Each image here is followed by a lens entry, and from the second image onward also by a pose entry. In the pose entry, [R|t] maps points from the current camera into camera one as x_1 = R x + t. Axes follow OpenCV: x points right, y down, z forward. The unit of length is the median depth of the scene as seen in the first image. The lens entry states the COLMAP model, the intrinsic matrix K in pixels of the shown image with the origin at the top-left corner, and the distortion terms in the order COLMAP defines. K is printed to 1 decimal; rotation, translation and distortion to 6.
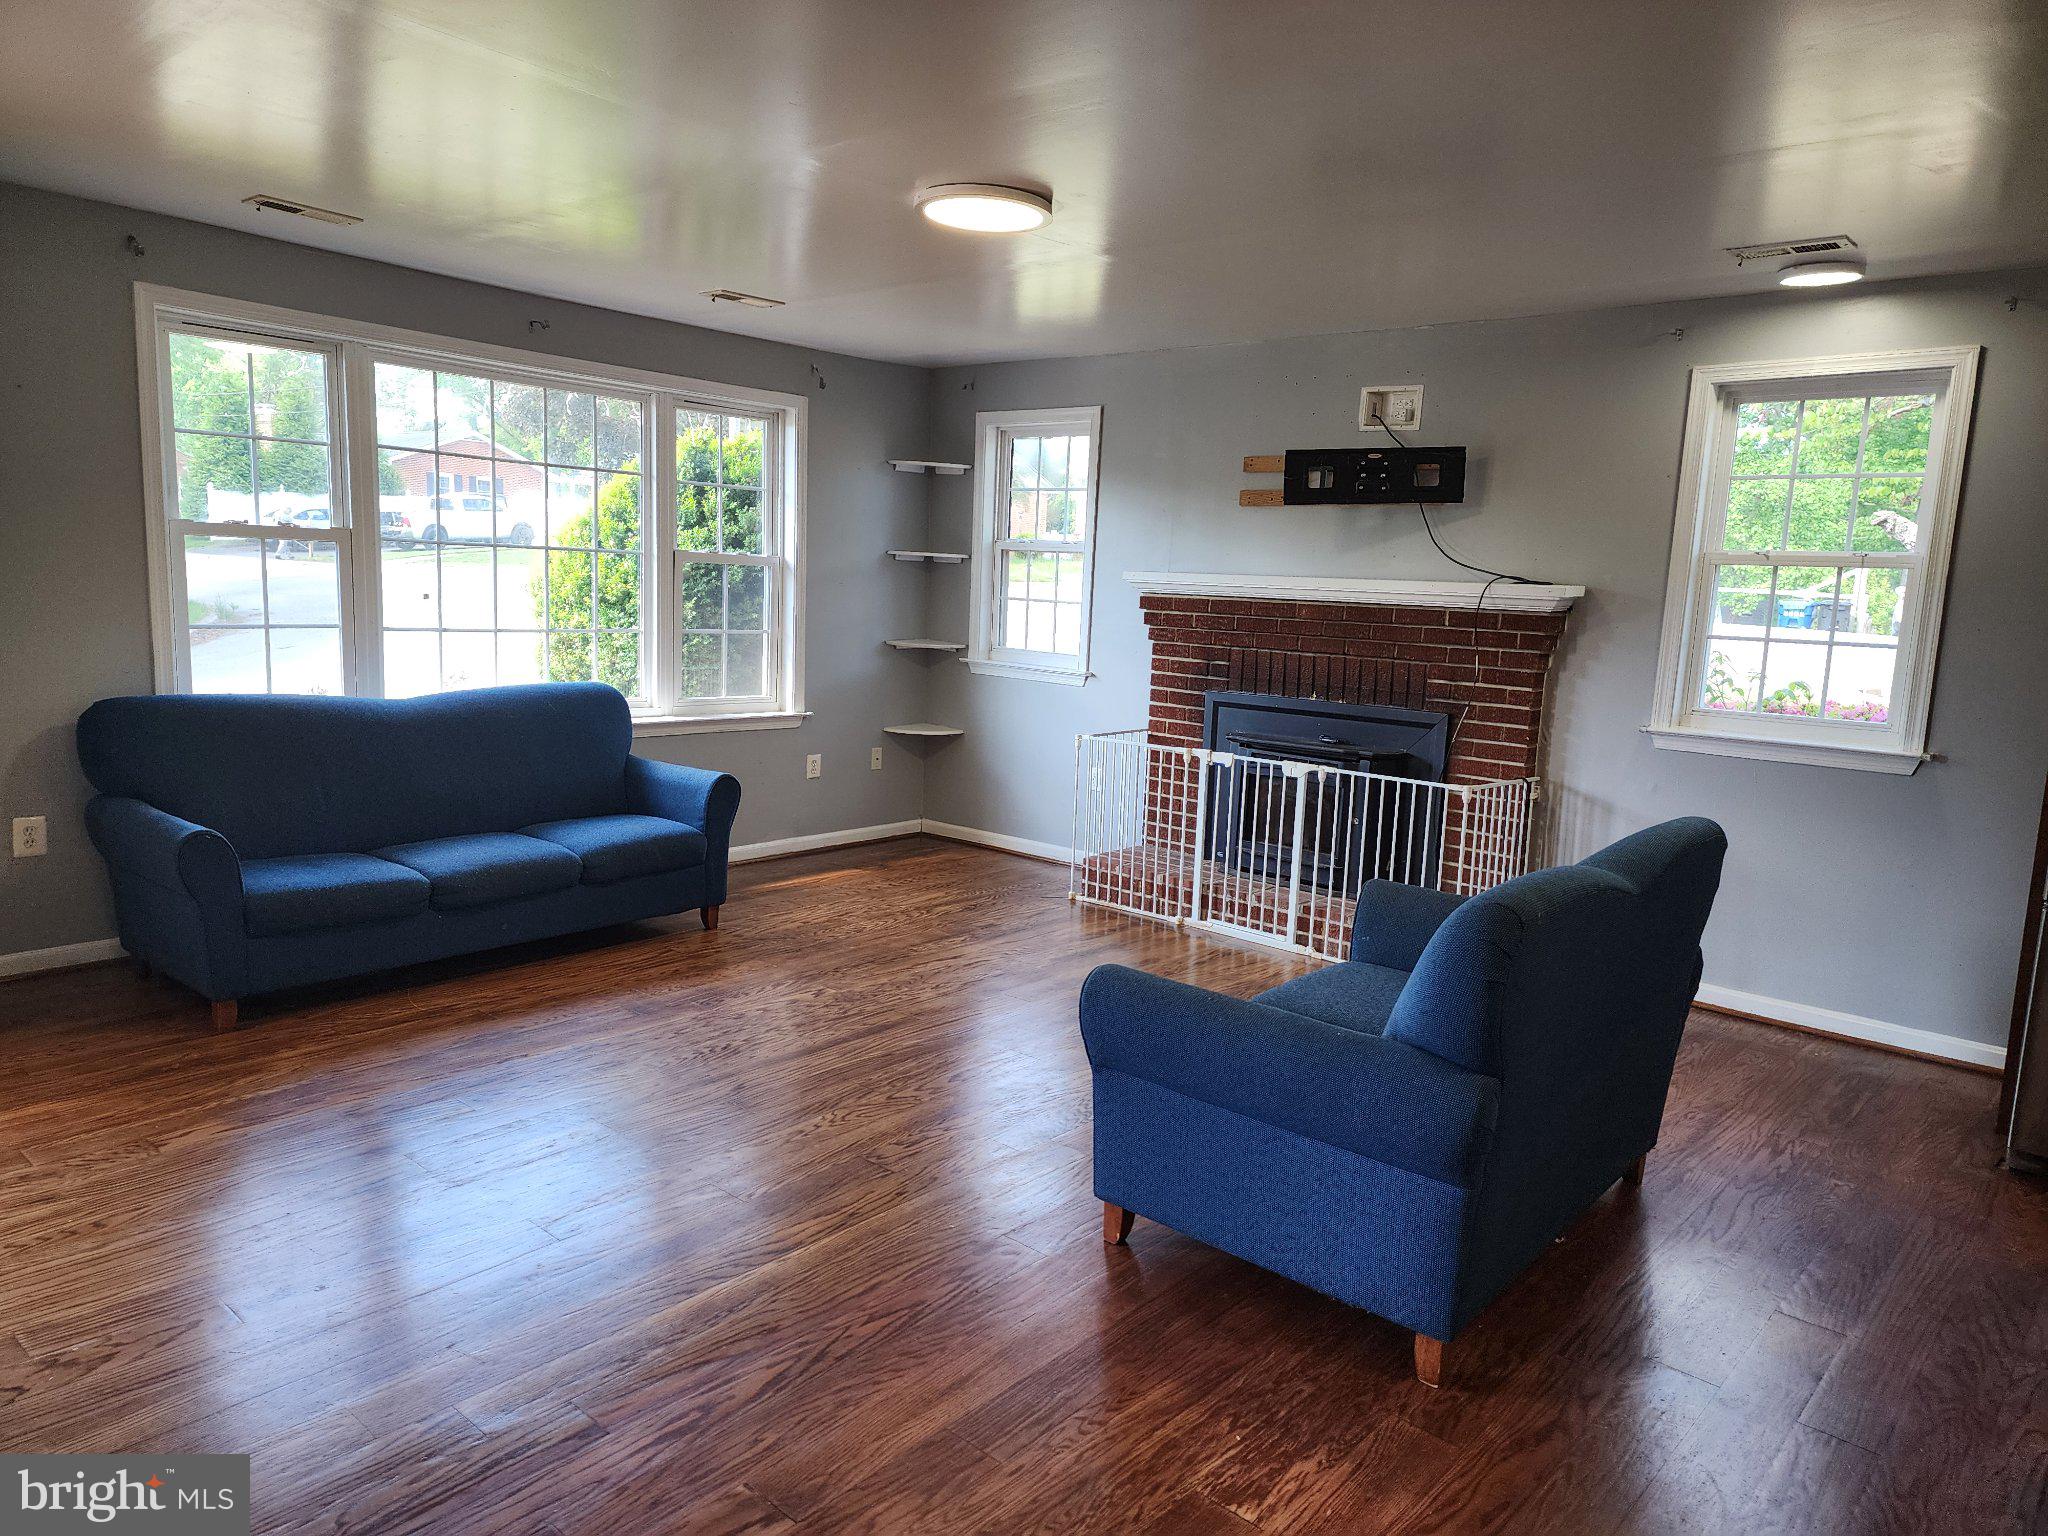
lens RADIAL K [[1346.4, 0, 1020.8], [0, 1346.4, 773.5], [0, 0, 1]] dist [0.145016, -0.162869]
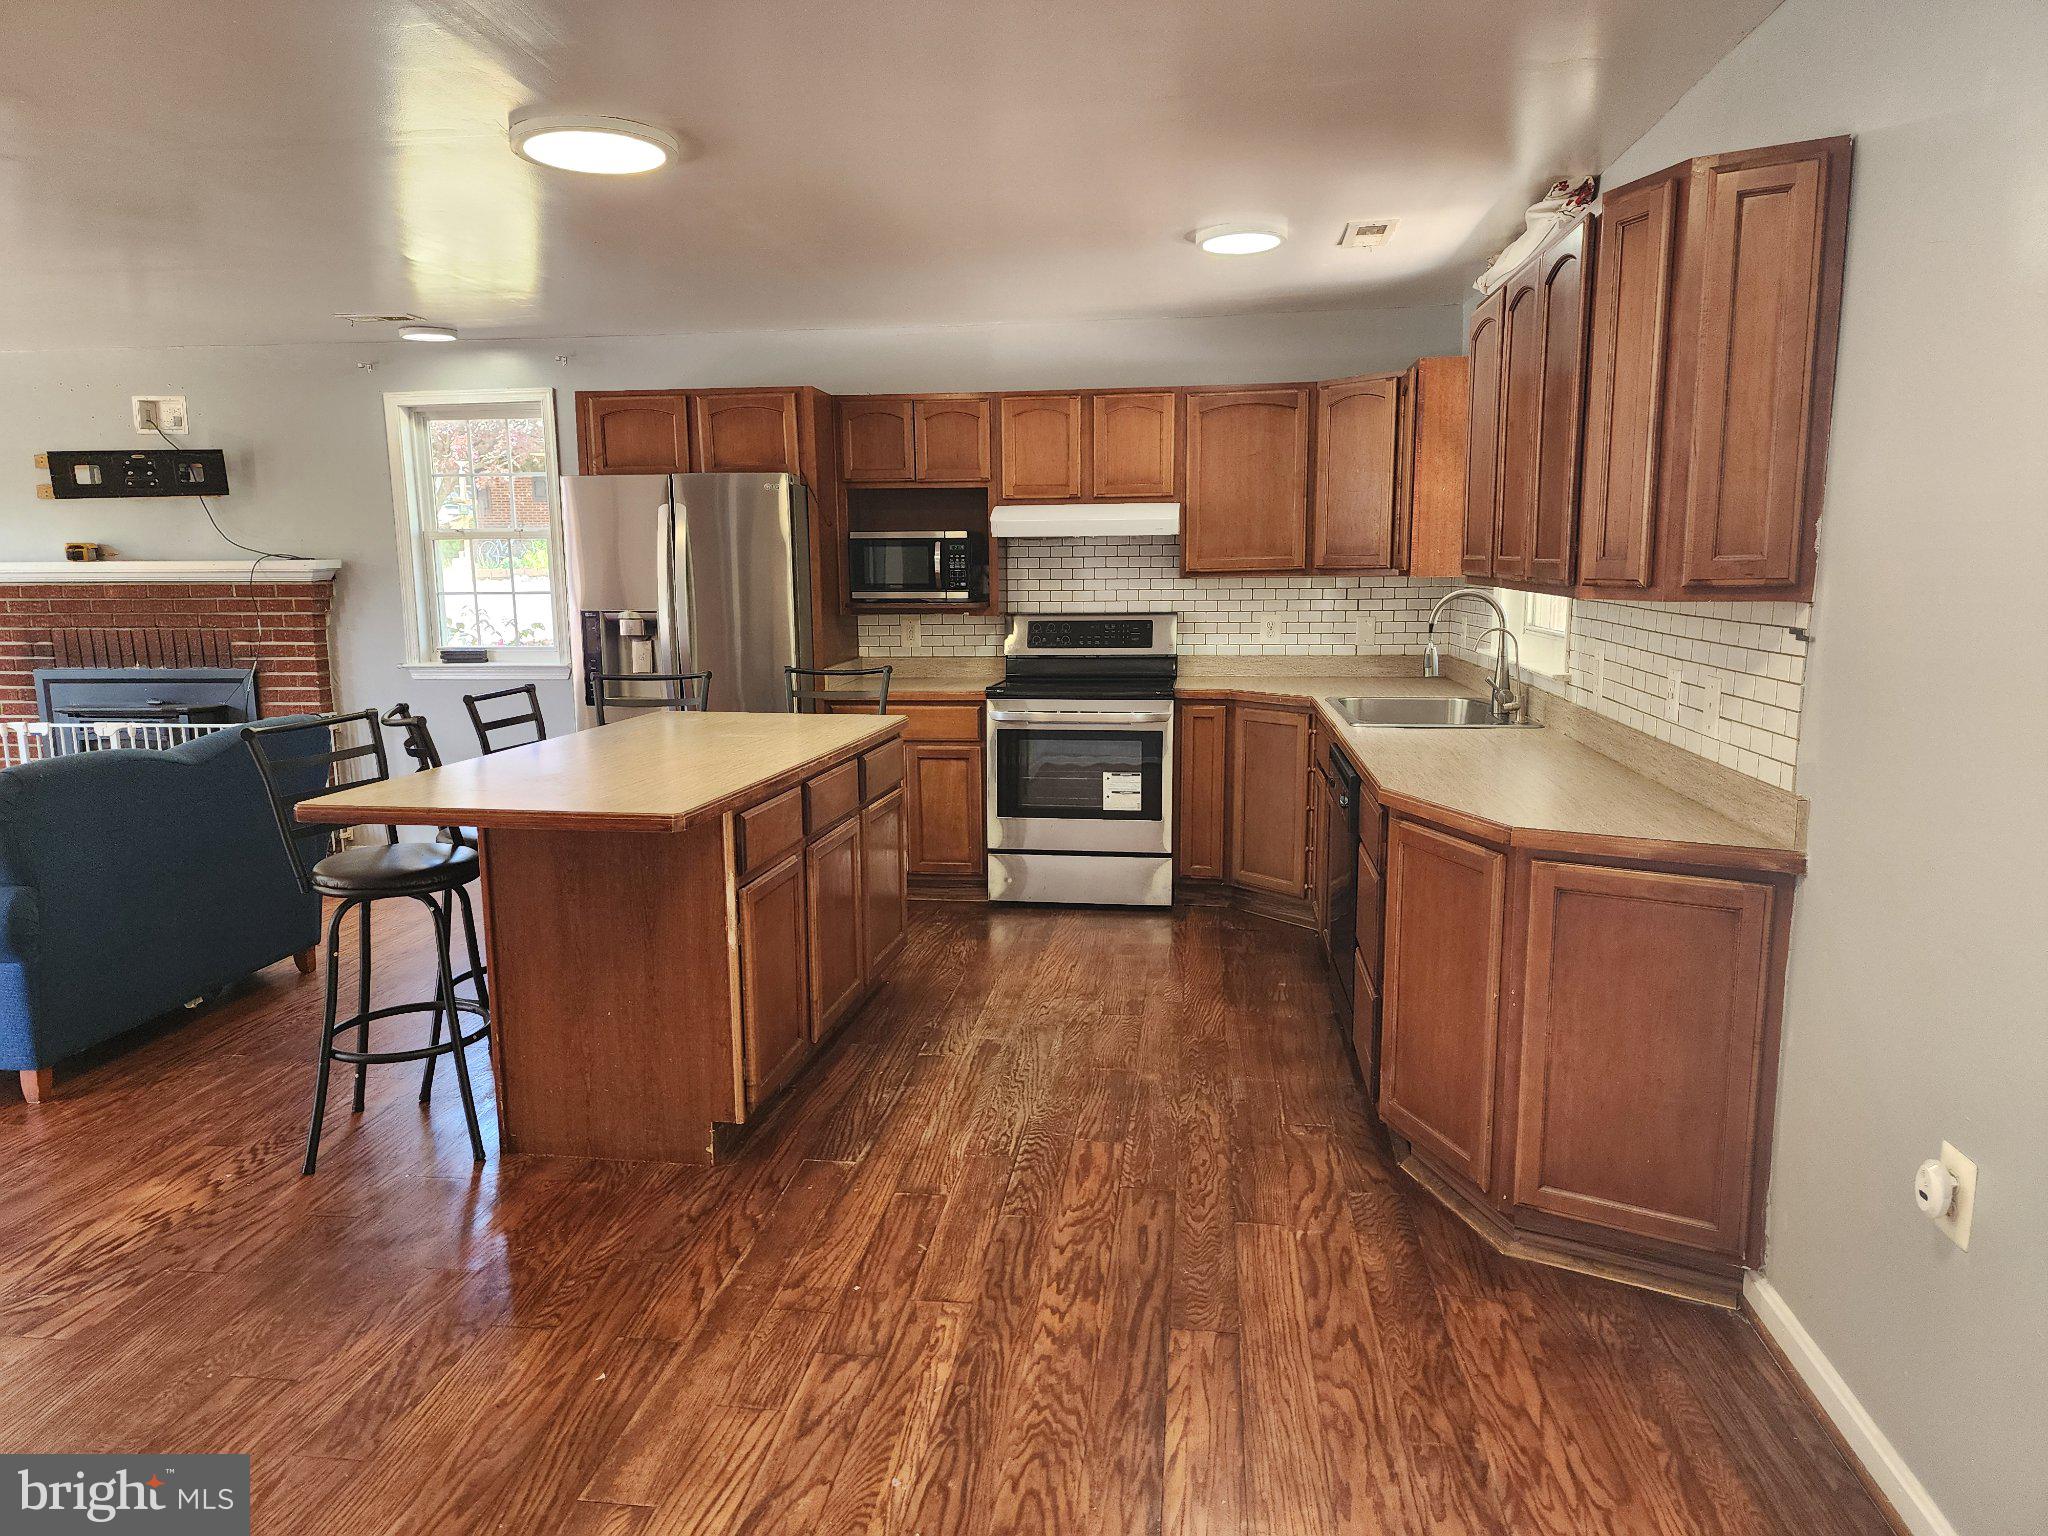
lens RADIAL K [[1369.6, 0, 1015.4], [0, 1369.6, 769.7], [0, 0, 1]] dist [0.078419, -0.062463]
pose [[0.829835, -0.136675, 0.541013, 0.193920], [0.128753, 0.990276, 0.052682, 0.066627], [-0.542952, 0.025940, 0.839363, -0.403800]]
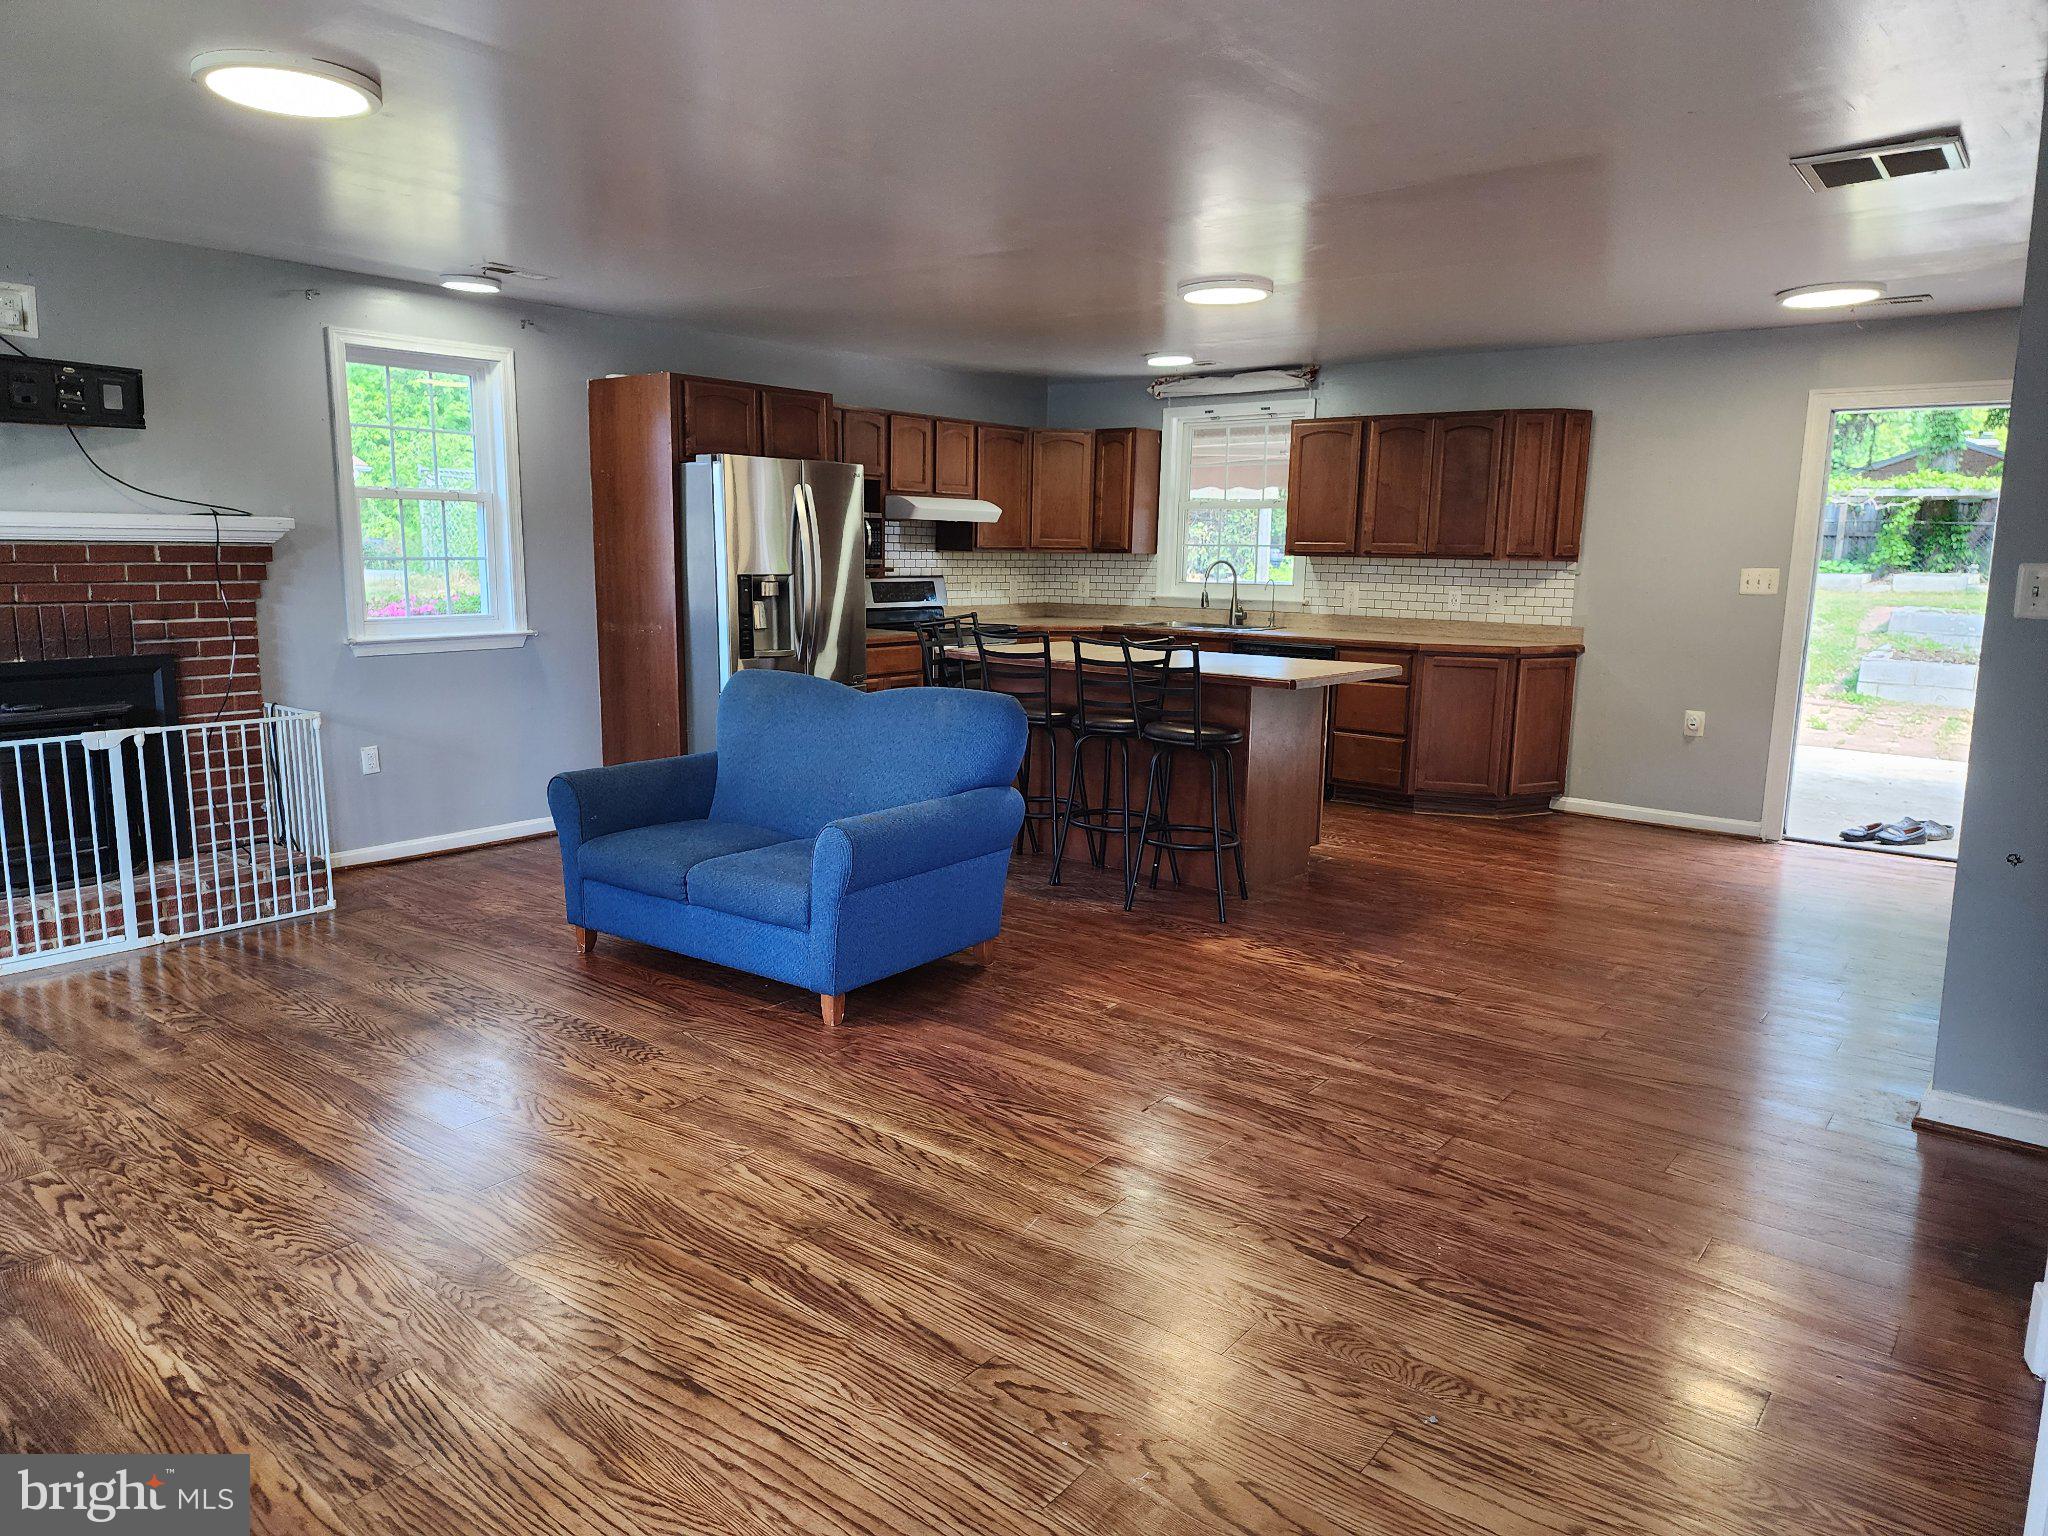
lens RADIAL K [[1383.0, 0, 1007.6], [0, 1383.0, 763.8], [0, 0, 1]] dist [0.079102, -0.067203]
pose [[-0.055314, -0.202427, 0.977734, -0.691032], [0.130656, 0.969346, 0.208082, -0.098012], [-0.989883, 0.139257, -0.027170, 0.462840]]
